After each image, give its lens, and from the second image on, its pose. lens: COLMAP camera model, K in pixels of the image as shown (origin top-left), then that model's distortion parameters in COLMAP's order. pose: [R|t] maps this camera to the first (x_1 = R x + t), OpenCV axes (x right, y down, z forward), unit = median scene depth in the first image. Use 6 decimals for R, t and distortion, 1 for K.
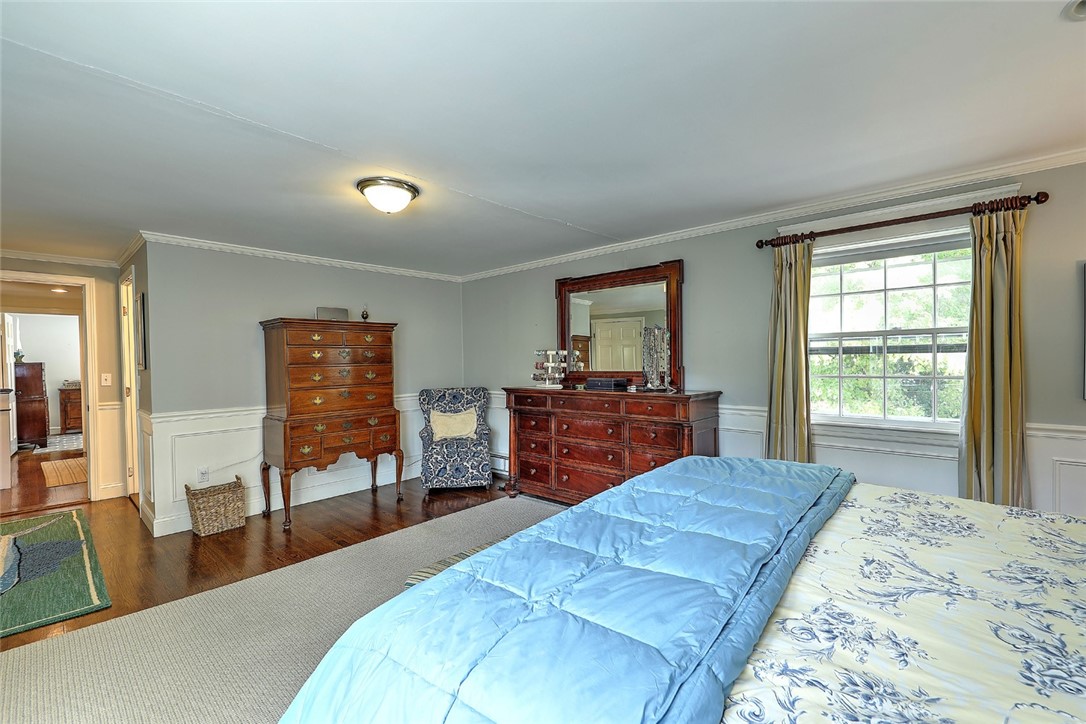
lens RADIAL K [[473.9, 0, 543.0], [0, 473.9, 362.0], [0, 0, 1]] dist [-0.000282, -0.000049]
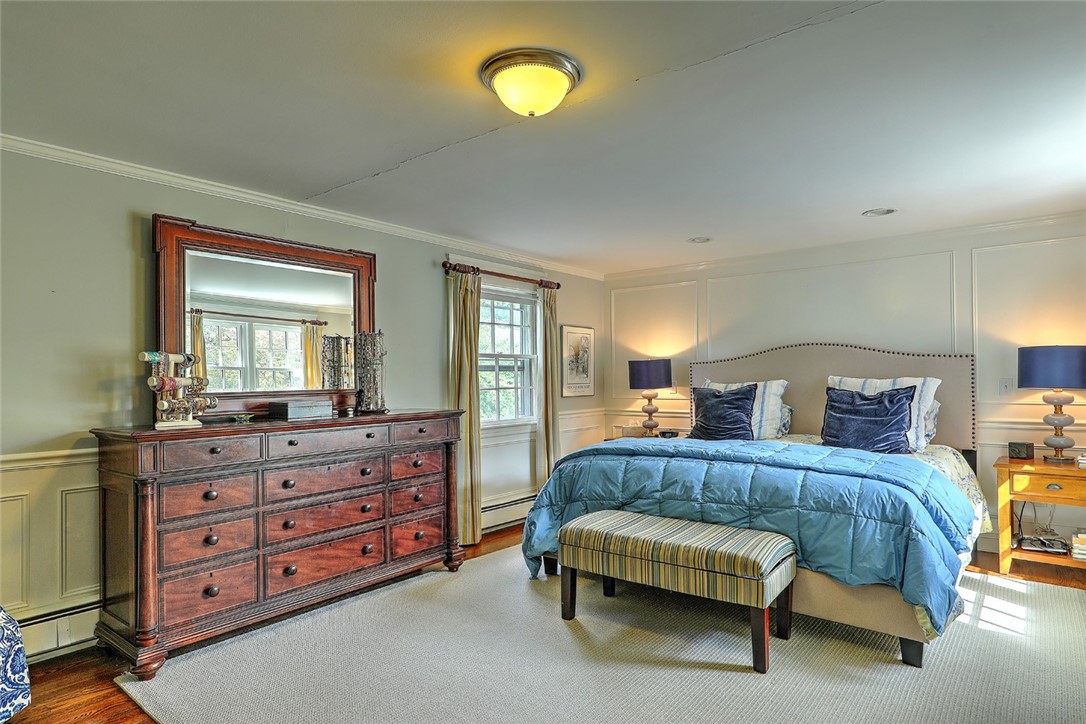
lens RADIAL K [[615.5, 0, 543.0], [0, 615.5, 362.0], [0, 0, 1]] dist [0.001118, 0.000390]
pose [[-0.073863, 0.032881, 0.996726, -1.017591], [0.010104, 0.999430, -0.032222, 0.013427], [-0.997217, 0.007691, -0.074153, 0.991314]]
